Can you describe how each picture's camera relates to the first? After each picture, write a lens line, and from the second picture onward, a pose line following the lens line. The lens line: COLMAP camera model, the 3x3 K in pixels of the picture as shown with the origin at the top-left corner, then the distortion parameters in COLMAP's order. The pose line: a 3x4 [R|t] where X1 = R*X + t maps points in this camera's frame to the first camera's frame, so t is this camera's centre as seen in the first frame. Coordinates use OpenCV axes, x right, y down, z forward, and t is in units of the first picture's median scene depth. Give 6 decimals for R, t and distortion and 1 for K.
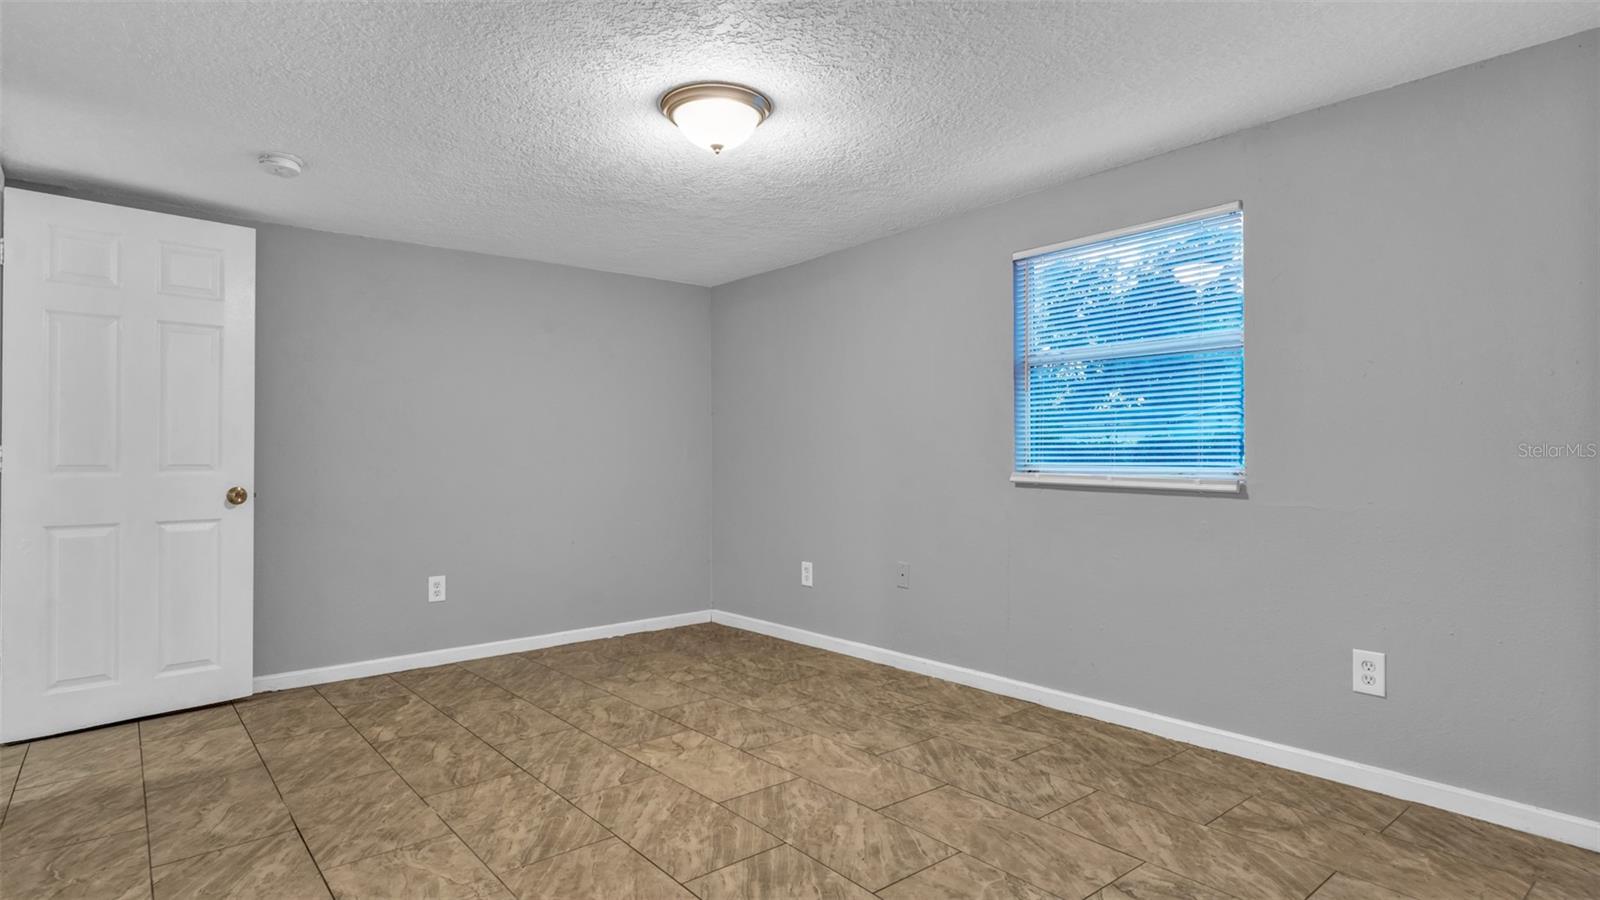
lens RADIAL K [[822.3, 0, 790.9], [0, 822.3, 455.1], [0, 0, 1]] dist [-0.002980, 0.000624]
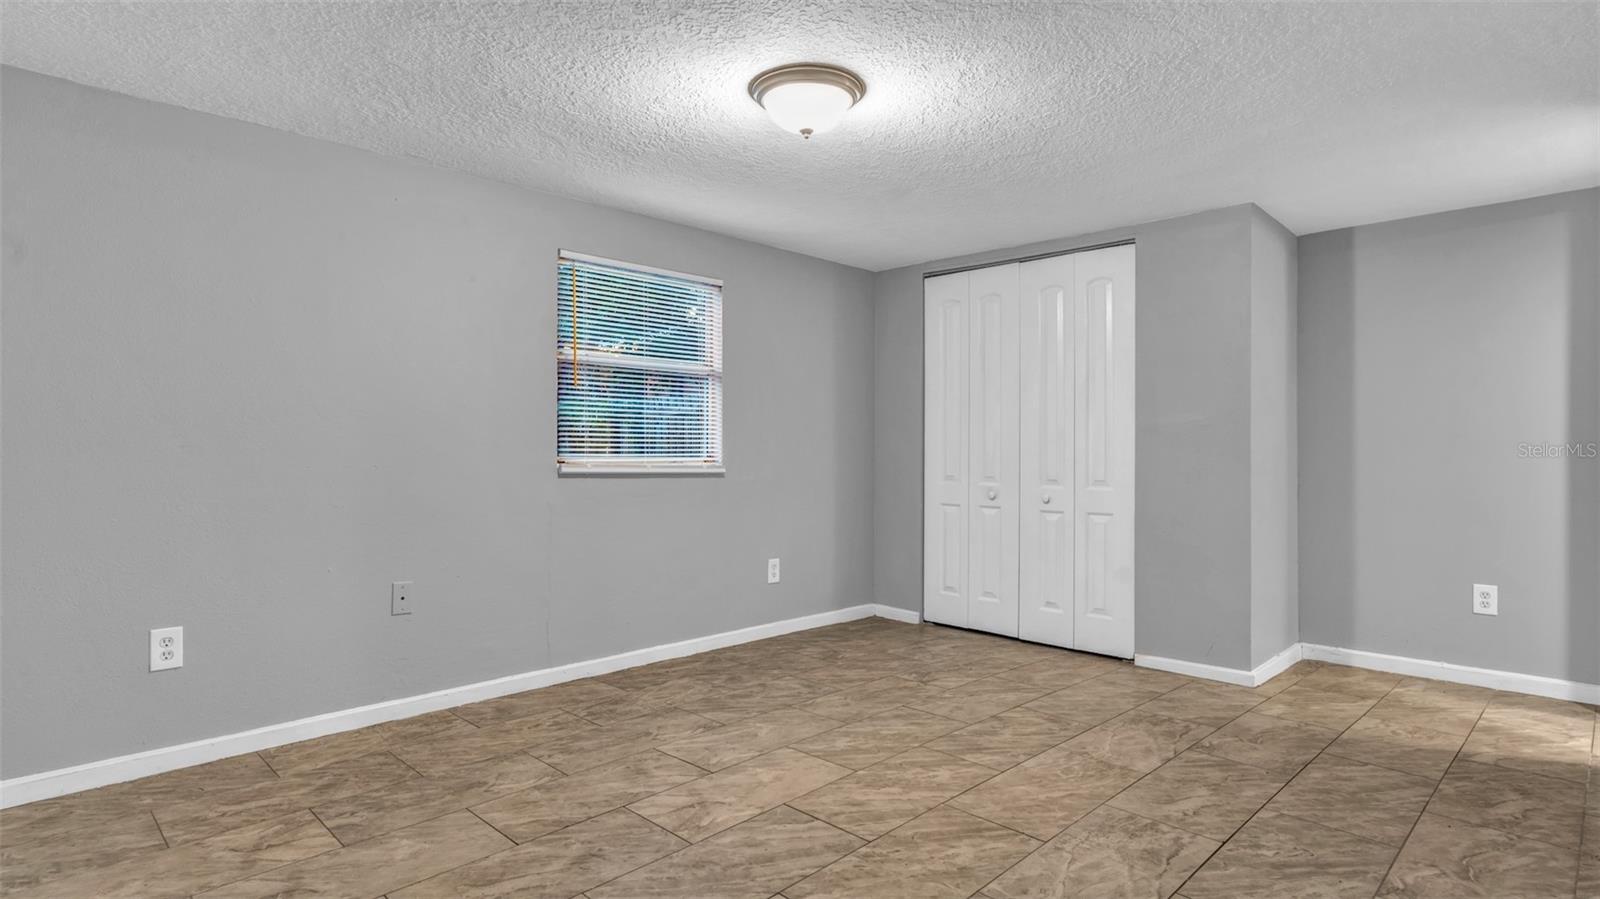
lens RADIAL K [[822.3, 0, 802.5], [0, 822.3, 459.7], [0, 0, 1]] dist [-0.002980, 0.000624]
pose [[-0.099570, -0.004769, 0.995019, -0.940469], [-0.004841, 0.999979, 0.004309, 0.012404], [-0.995019, -0.004388, -0.099591, 0.970688]]
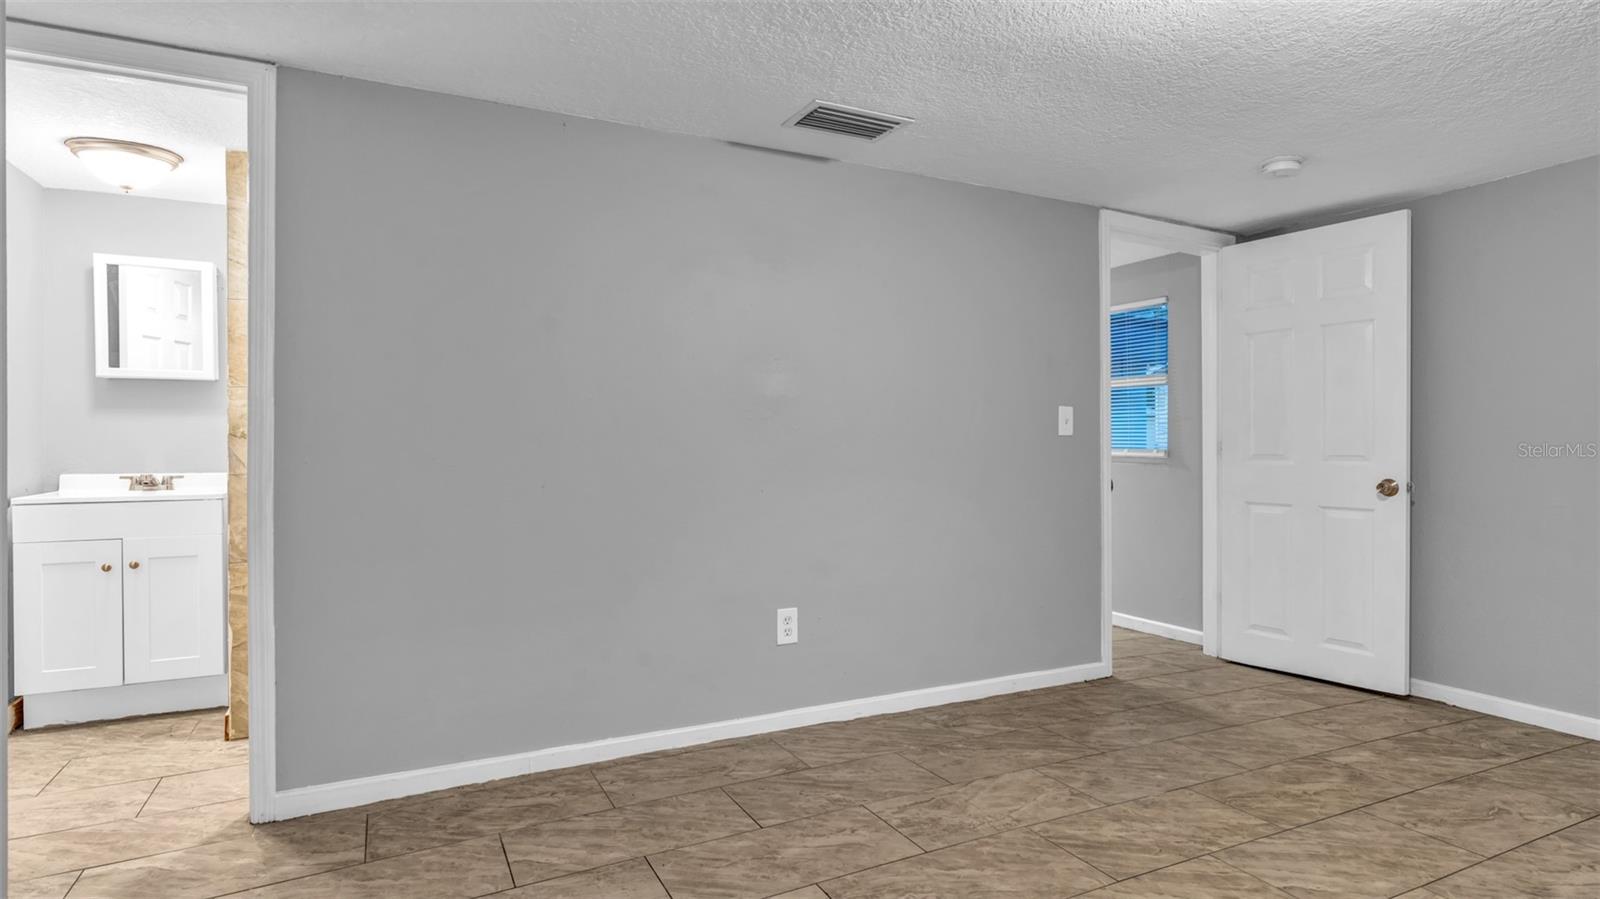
lens RADIAL K [[822.3, 0, 804.7], [0, 822.3, 452.5], [0, 0, 1]] dist [-0.002980, 0.000624]
pose [[-0.215826, 0.009278, -0.976388, 0.540865], [0.004136, 0.999955, 0.008588, -0.004769], [0.976423, -0.002185, -0.215854, 0.650531]]
